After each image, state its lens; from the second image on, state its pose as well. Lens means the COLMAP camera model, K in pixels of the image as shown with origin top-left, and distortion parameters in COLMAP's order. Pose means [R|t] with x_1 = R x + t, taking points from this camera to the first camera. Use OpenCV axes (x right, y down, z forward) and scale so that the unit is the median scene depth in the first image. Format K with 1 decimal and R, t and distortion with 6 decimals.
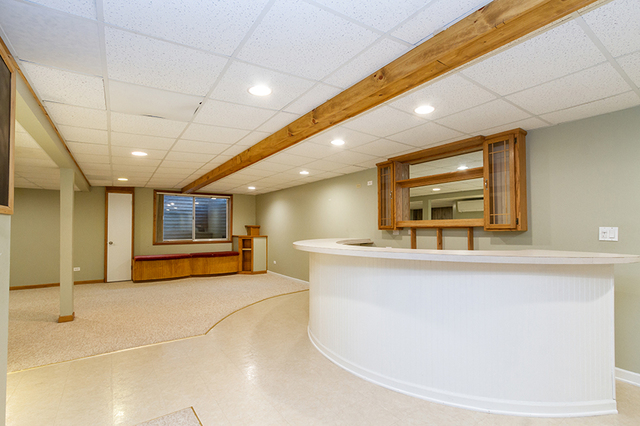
lens RADIAL K [[295.2, 0, 318.1], [0, 295.2, 220.0], [0, 0, 1]] dist [0.000681, -0.000130]
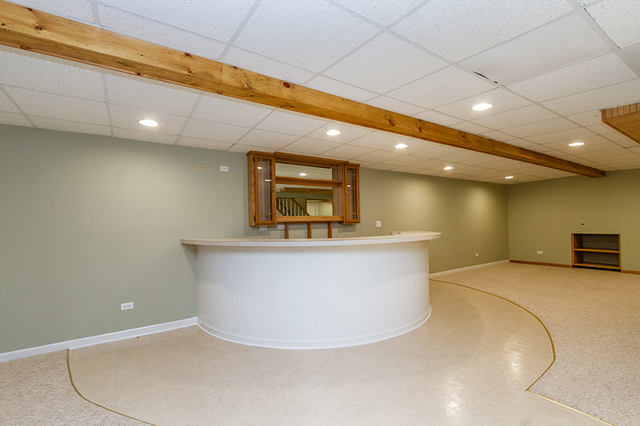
lens RADIAL K [[295.2, 0, 318.1], [0, 295.2, 220.0], [0, 0, 1]] dist [0.000681, -0.000130]
pose [[0.006212, 0.010975, 0.999920, -0.829595], [-0.006790, 0.999917, -0.010932, 0.029992], [-0.999958, -0.006721, 0.006286, 0.971177]]
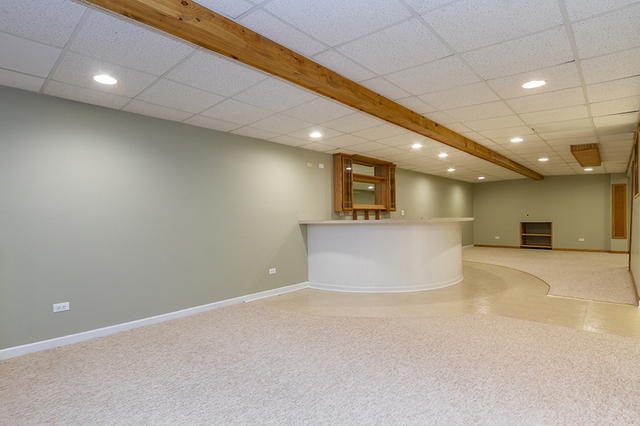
lens RADIAL K [[333.6, 0, 316.7], [0, 333.6, 220.0], [0, 0, 1]] dist [-0.003356, -0.000817]
pose [[-0.236241, -0.003387, 0.971689, -1.251878], [-0.010116, 0.999948, 0.001026, 0.081386], [-0.971642, -0.009587, -0.236263, 1.698290]]
